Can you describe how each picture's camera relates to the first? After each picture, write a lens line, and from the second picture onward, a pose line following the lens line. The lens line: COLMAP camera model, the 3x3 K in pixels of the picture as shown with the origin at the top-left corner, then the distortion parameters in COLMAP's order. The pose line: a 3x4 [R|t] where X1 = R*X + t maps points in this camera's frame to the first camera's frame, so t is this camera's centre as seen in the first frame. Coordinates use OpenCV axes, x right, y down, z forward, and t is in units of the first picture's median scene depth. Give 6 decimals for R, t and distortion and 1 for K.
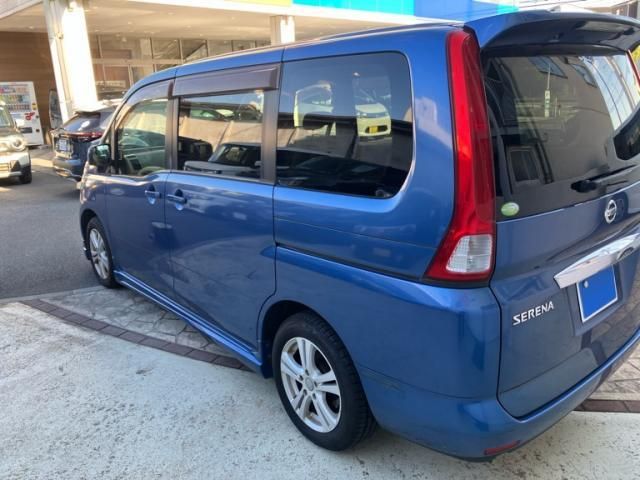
lens RADIAL K [[520.5, 0, 322.0], [0, 520.5, 239.7], [0, 0, 1]] dist [0.009830, 0.002956]
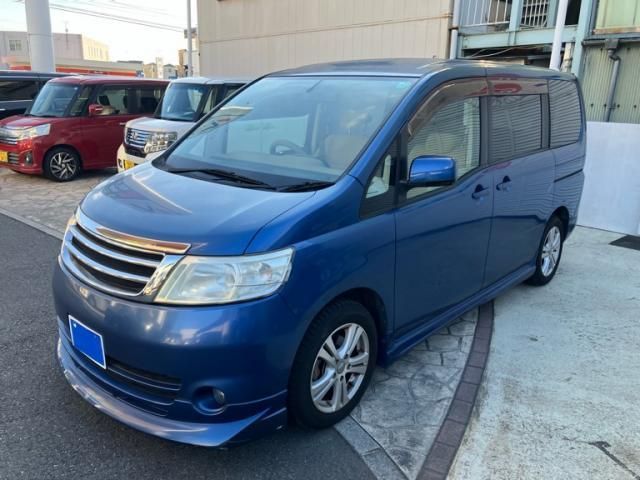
lens RADIAL K [[520.5, 0, 322.0], [0, 520.5, 239.7], [0, 0, 1]] dist [0.009830, 0.002956]
pose [[-0.121584, -0.243392, 0.962277, -1.120405], [0.255563, 0.929108, 0.267293, -0.309464], [-0.959117, 0.278421, -0.050763, 1.214097]]
